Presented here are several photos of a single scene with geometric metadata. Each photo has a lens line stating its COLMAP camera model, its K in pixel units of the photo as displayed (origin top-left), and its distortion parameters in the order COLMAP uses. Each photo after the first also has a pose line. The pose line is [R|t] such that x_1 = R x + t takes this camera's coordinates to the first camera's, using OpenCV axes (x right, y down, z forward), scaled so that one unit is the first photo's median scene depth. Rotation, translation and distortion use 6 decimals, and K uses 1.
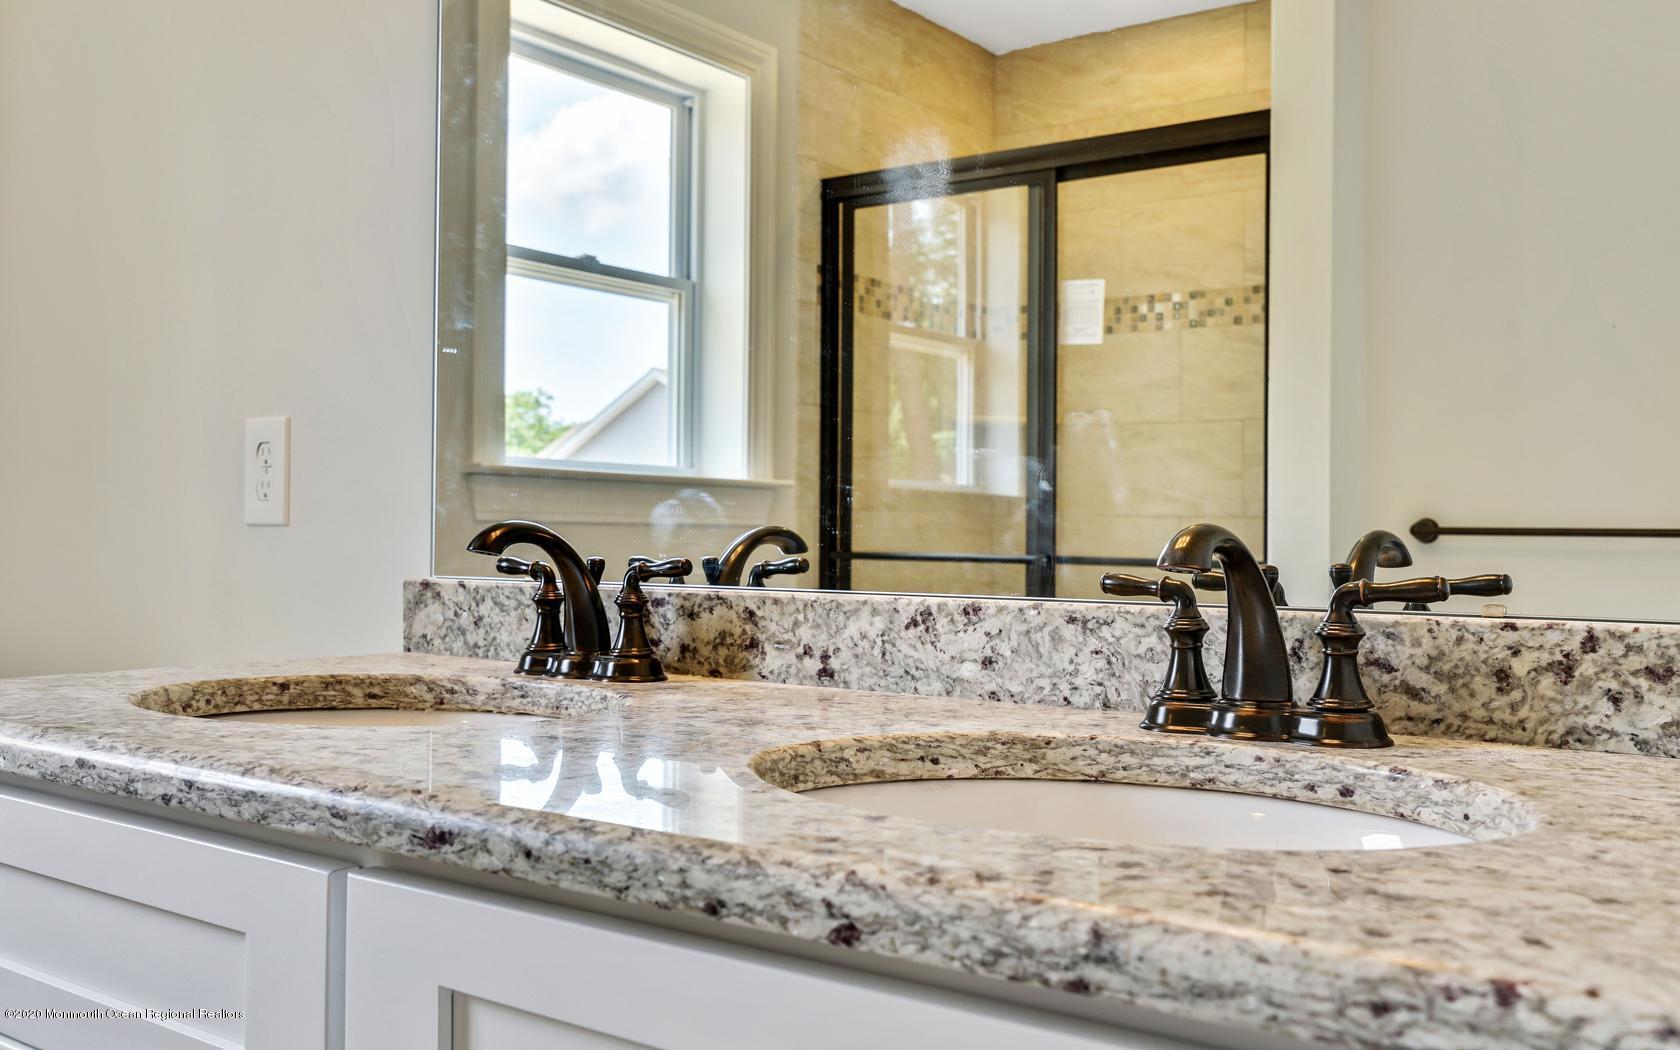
lens RADIAL K [[1494.9, 0, 840.0], [0, 1494.9, 525.0], [0, 0, 1]] dist [-0.006343, 0.002836]
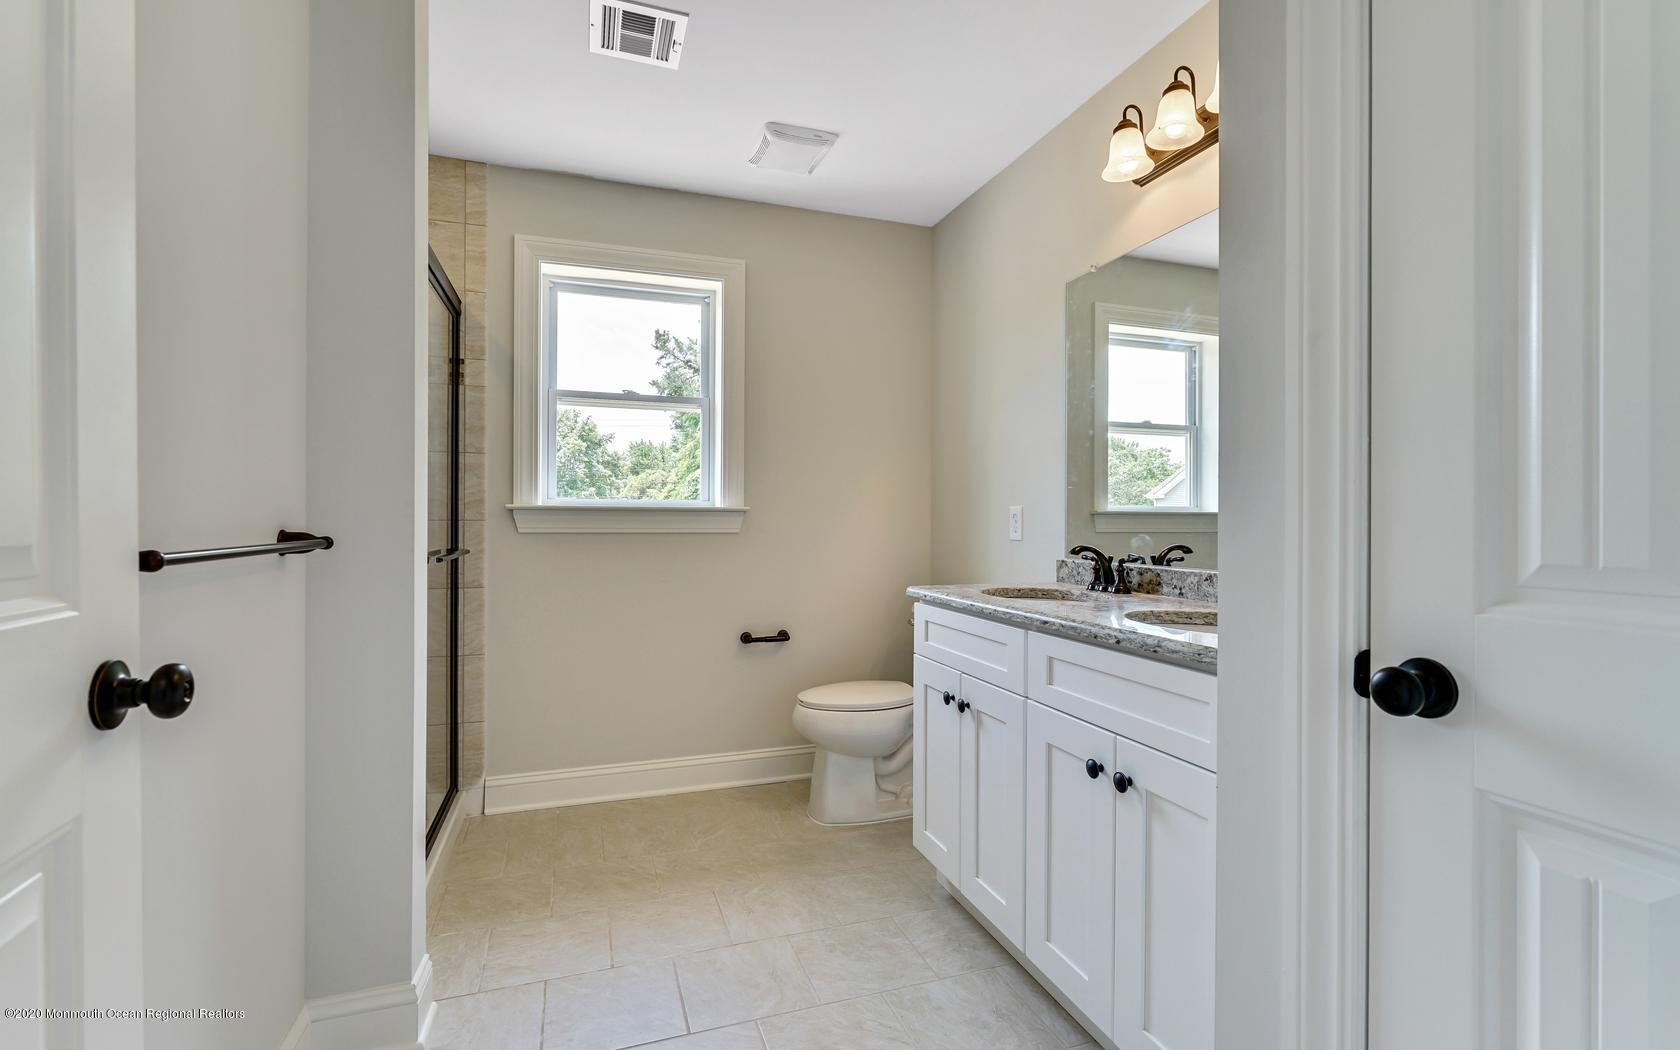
lens RADIAL K [[771.2, 0, 827.3], [0, 771.2, 521.2], [0, 0, 1]] dist [-0.002583, 0.000401]
pose [[0.813211, -0.005947, -0.581939, 0.320226], [0.011008, 0.999926, 0.005166, -0.070218], [0.581865, -0.010607, 0.813216, -0.745440]]
